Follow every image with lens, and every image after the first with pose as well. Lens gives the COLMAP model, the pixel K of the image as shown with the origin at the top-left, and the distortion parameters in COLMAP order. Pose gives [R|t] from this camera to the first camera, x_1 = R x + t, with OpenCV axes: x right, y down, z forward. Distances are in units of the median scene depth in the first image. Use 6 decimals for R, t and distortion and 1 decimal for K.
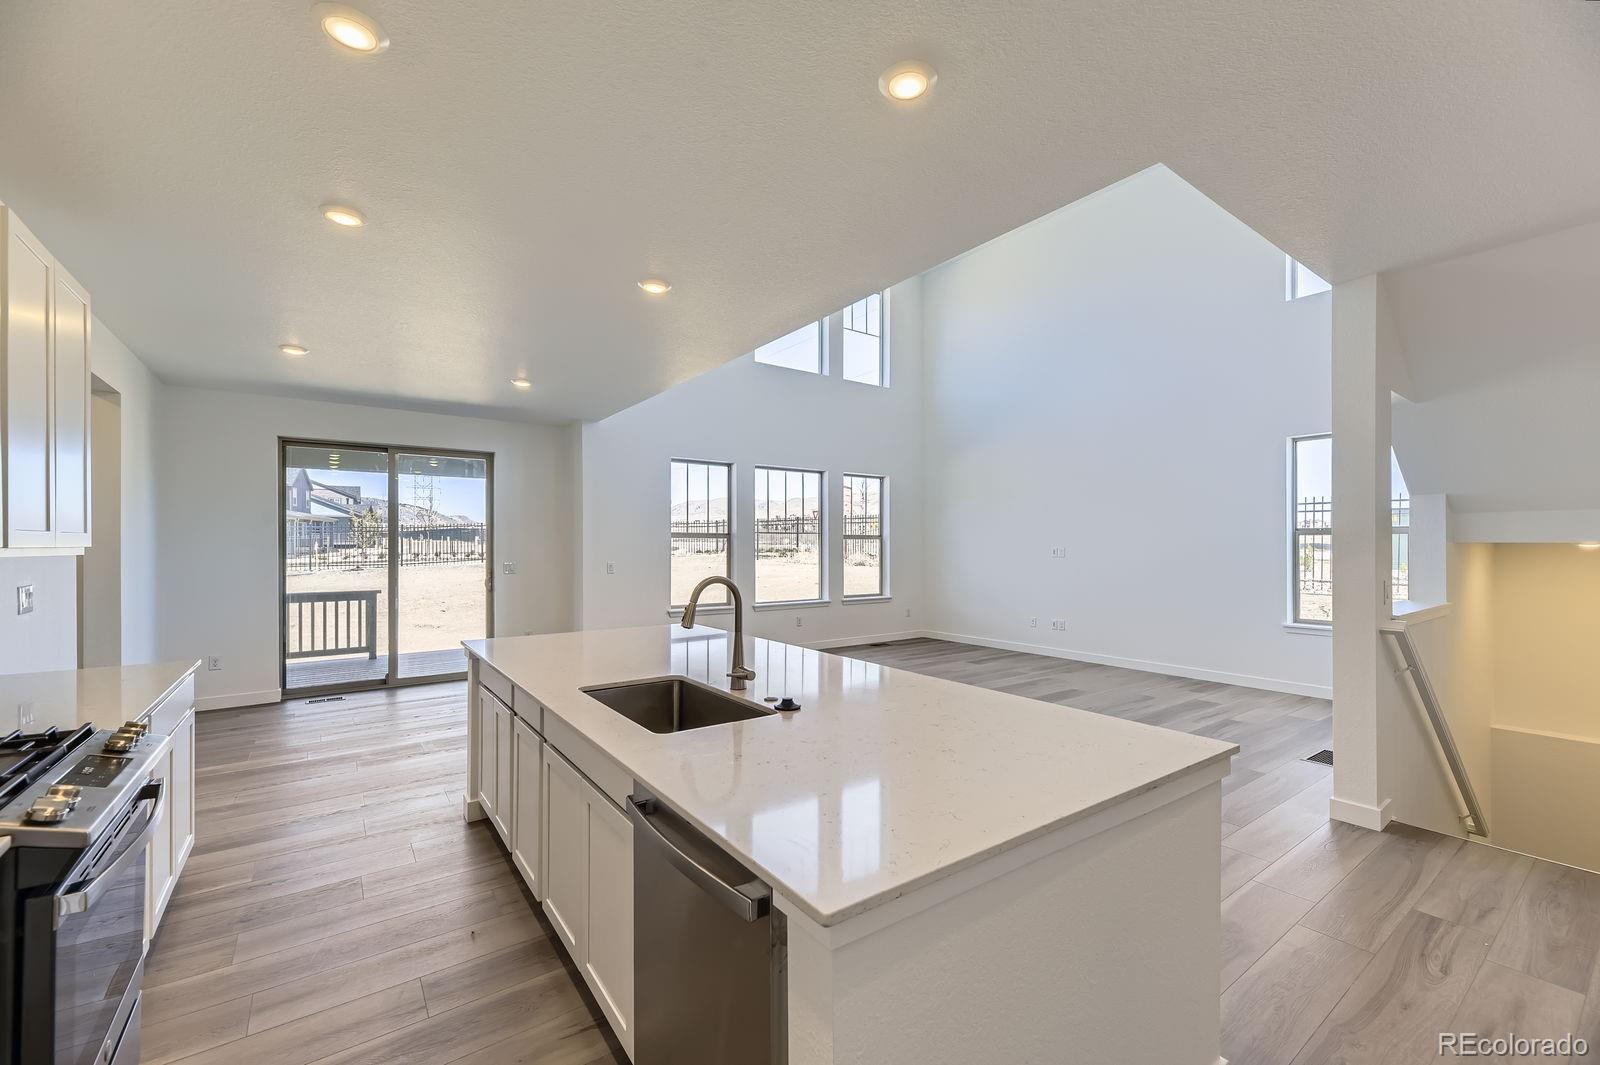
lens RADIAL K [[656.4, 0, 799.5], [0, 656.4, 541.4], [0, 0, 1]] dist [0.010084, -0.000587]
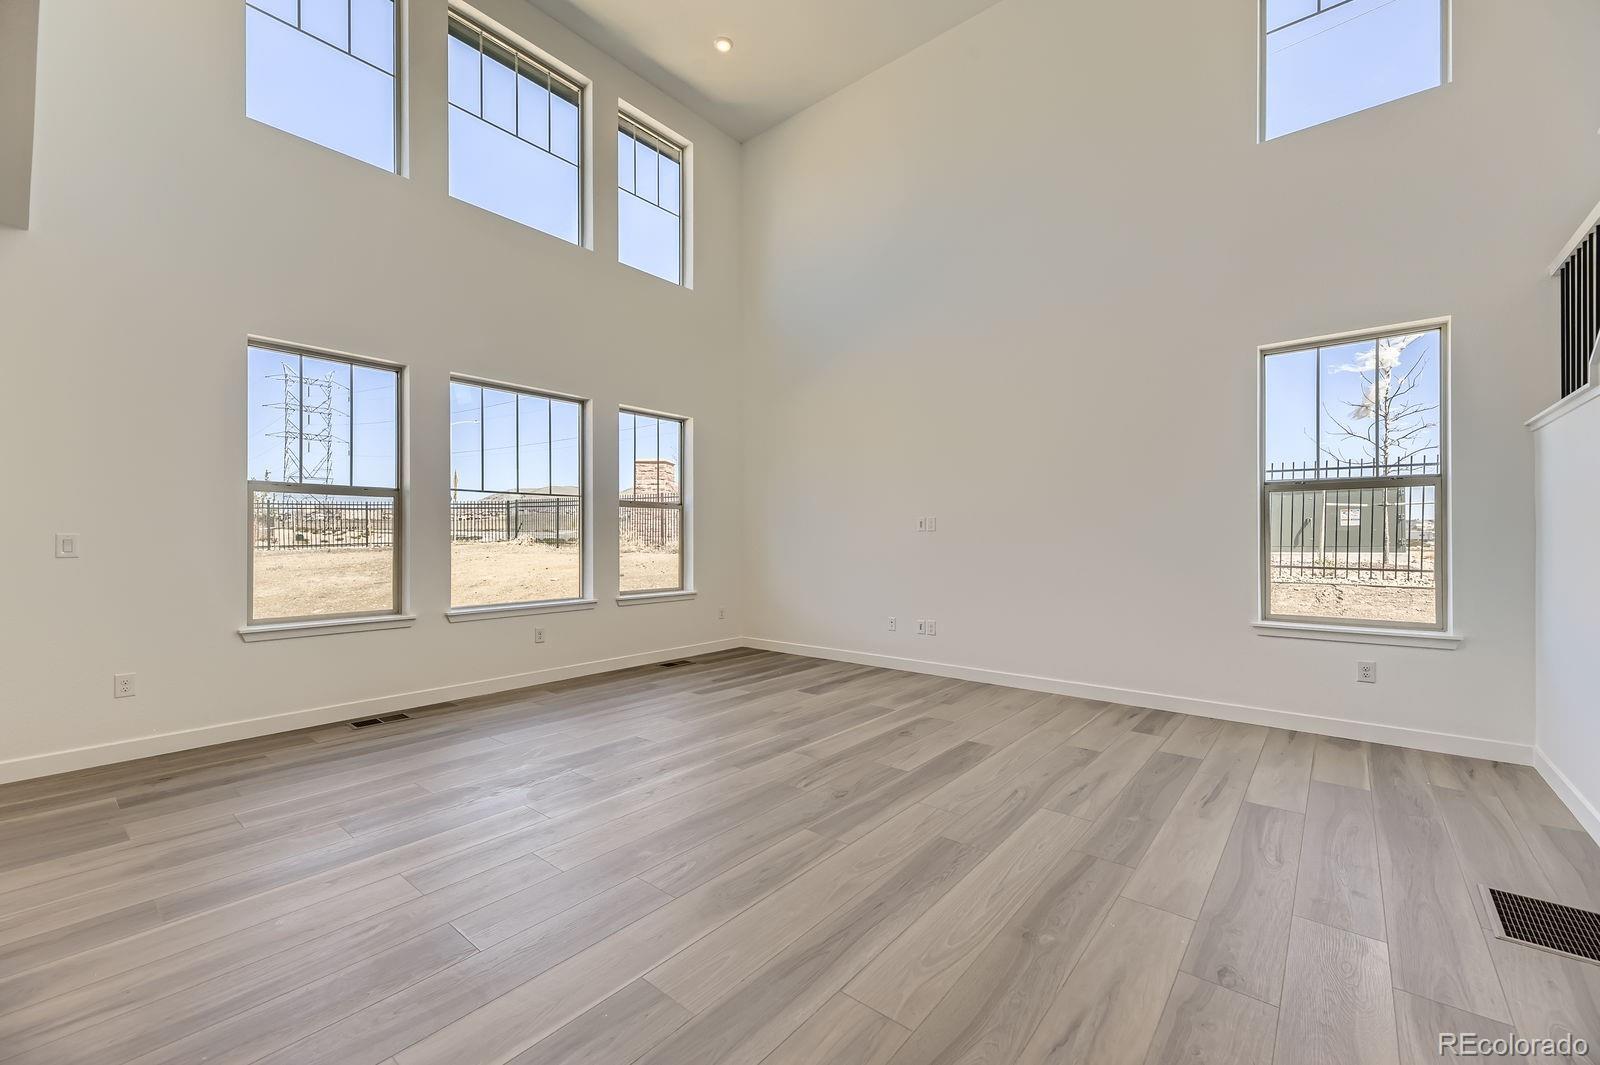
lens RADIAL K [[656.4, 0, 801.1], [0, 656.4, 534.0], [0, 0, 1]] dist [0.010084, -0.000587]
pose [[0.970330, 0.000242, 0.241786, 0.084864], [-0.000542, 0.999999, 0.001177, 0.023729], [-0.241786, -0.001274, 0.970329, 0.318175]]
